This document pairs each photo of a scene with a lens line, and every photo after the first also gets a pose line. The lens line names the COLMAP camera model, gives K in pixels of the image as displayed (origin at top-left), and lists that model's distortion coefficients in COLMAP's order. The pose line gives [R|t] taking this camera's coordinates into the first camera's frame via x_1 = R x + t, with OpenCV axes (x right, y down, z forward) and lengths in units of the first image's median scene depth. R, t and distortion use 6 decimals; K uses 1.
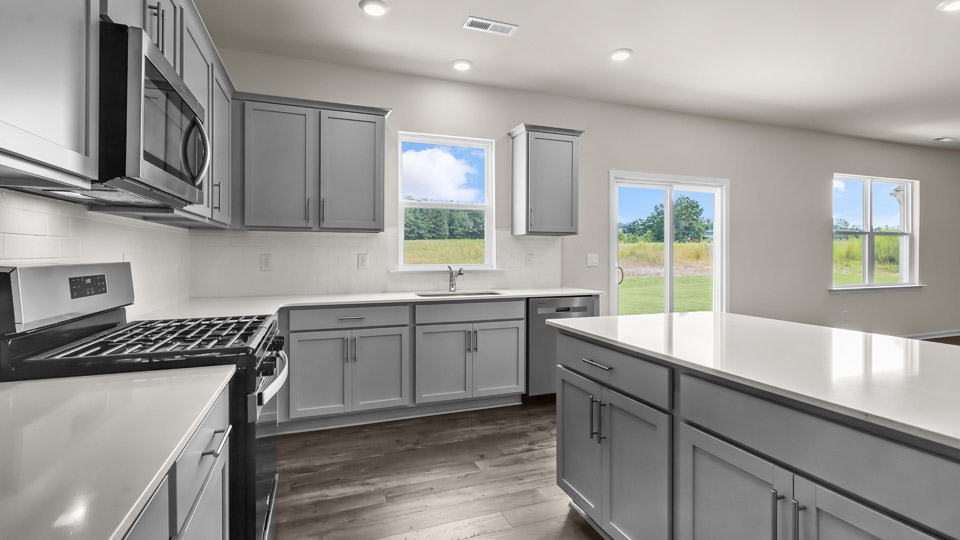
lens RADIAL K [[453.7, 0, 479.7], [0, 453.7, 254.0], [0, 0, 1]] dist [0.000961, 0.000173]
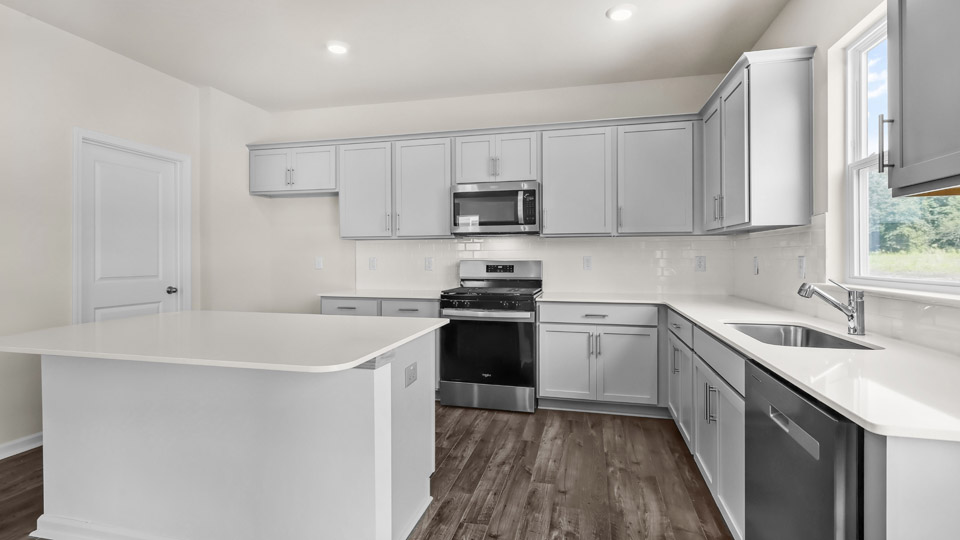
lens RADIAL K [[453.7, 0, 479.7], [0, 453.7, 254.0], [0, 0, 1]] dist [0.000961, 0.000173]
pose [[-0.561320, -0.005431, -0.827581, 0.681257], [0.000606, 0.999976, -0.006973, 0.001026], [0.827598, -0.004416, -0.561303, 1.144955]]
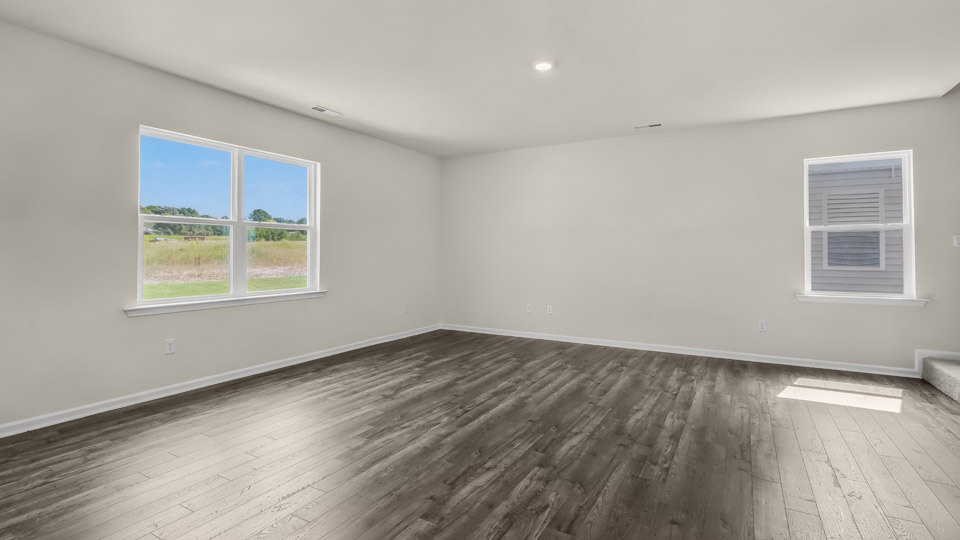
lens RADIAL K [[453.7, 0, 479.7], [0, 453.7, 254.0], [0, 0, 1]] dist [0.000961, 0.000173]
pose [[0.772545, -0.003383, 0.634951, 1.358217], [0.001291, 0.999992, 0.003757, 0.001348], [-0.634958, -0.002083, 0.772544, 0.383792]]
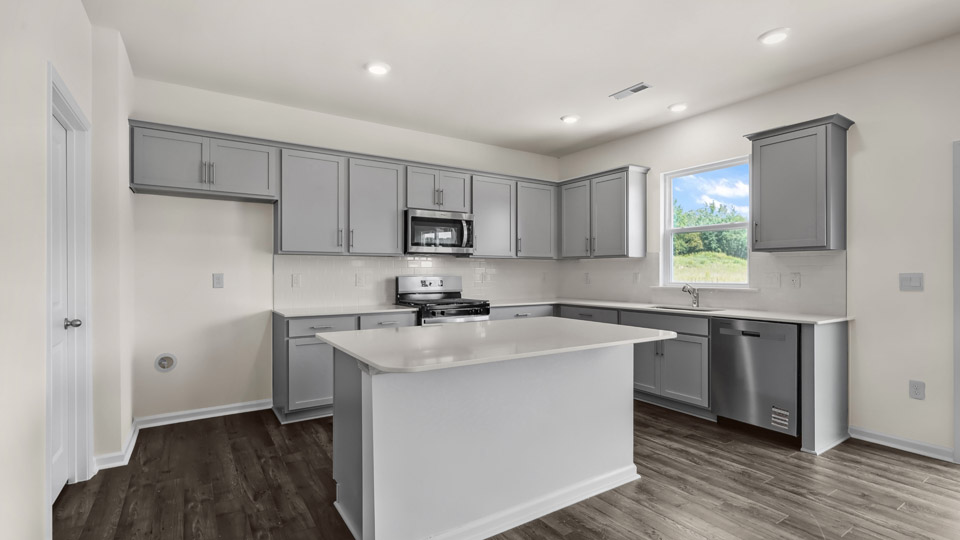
lens RADIAL K [[444.6, 0, 480.0], [0, 444.6, 270.0], [0, 0, 1]] dist [-0.002104, 0.000366]
pose [[0.219240, -0.007018, -0.975646, 1.066545], [-0.000359, 0.999973, -0.007274, 0.000308], [0.975671, 0.001945, 0.219232, 0.308238]]
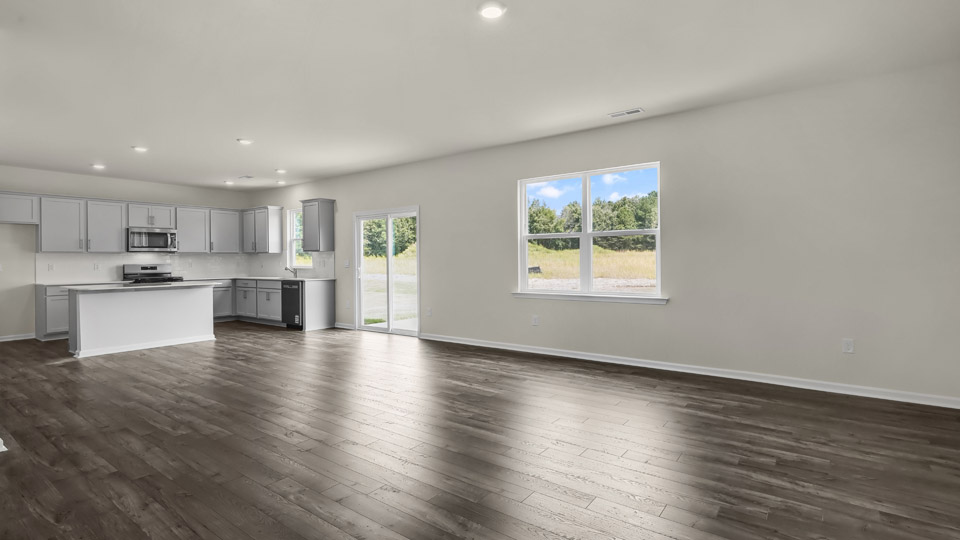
lens RADIAL K [[450.7, 0, 479.8], [0, 450.7, 256.9], [0, 0, 1]] dist [-0.000681, -0.000564]
pose [[0.548359, -0.010918, -0.836172, 2.864406], [0.009765, 0.999930, -0.006652, 0.004367], [0.836186, -0.004518, 0.548427, 0.649106]]
